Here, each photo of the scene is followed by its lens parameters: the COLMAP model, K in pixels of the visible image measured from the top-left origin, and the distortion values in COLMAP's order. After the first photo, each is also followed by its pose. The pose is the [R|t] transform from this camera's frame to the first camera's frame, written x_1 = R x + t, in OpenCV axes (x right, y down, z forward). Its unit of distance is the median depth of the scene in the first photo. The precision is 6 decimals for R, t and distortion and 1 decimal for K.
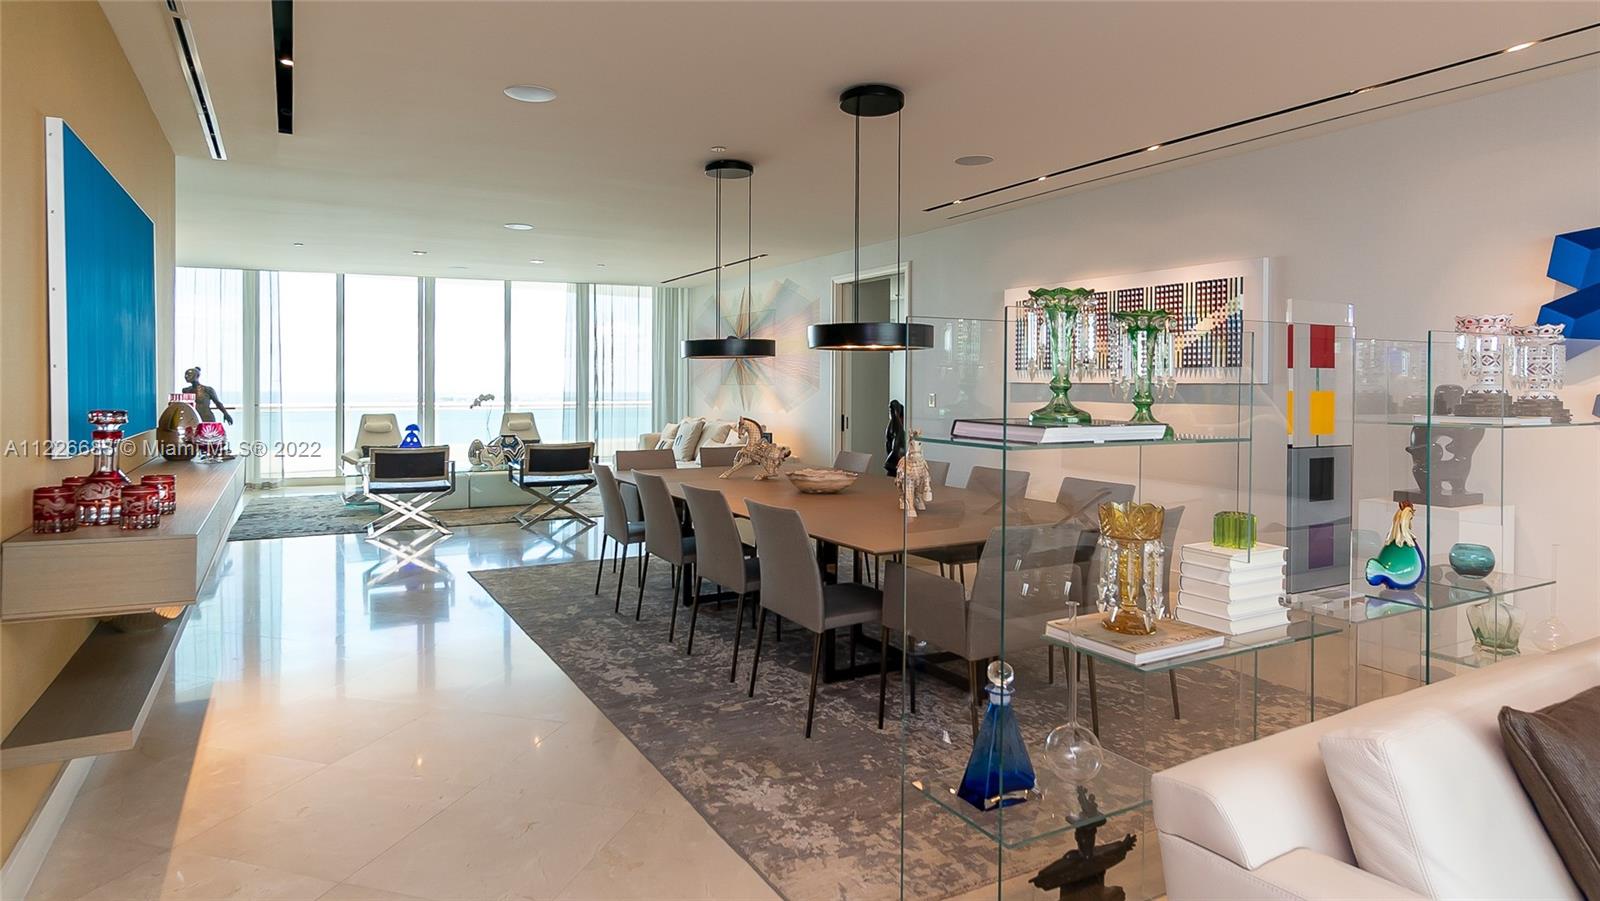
lens RADIAL K [[857.8, 0, 779.2], [0, 857.8, 454.7], [0, 0, 1]] dist [0.005401, 0.001469]
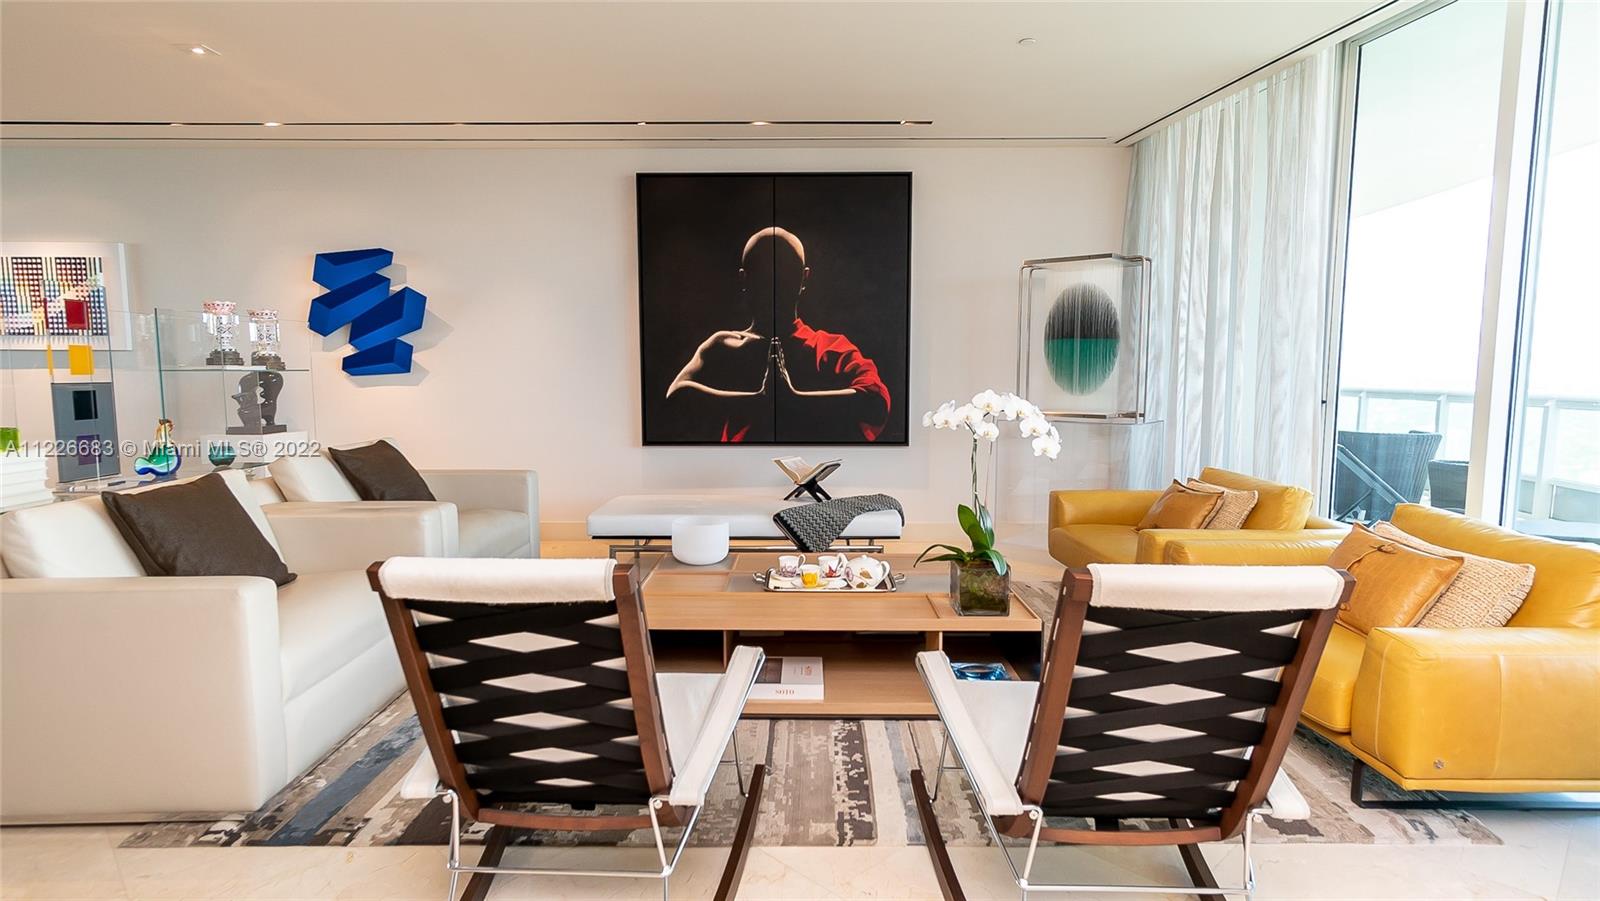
lens RADIAL K [[857.8, 0, 779.2], [0, 857.8, 454.7], [0, 0, 1]] dist [0.005401, 0.001469]
pose [[0.499920, -0.088159, 0.861573, -0.025696], [0.071261, 0.995620, 0.060527, 0.052065], [-0.863135, 0.031138, 0.504013, -0.364479]]
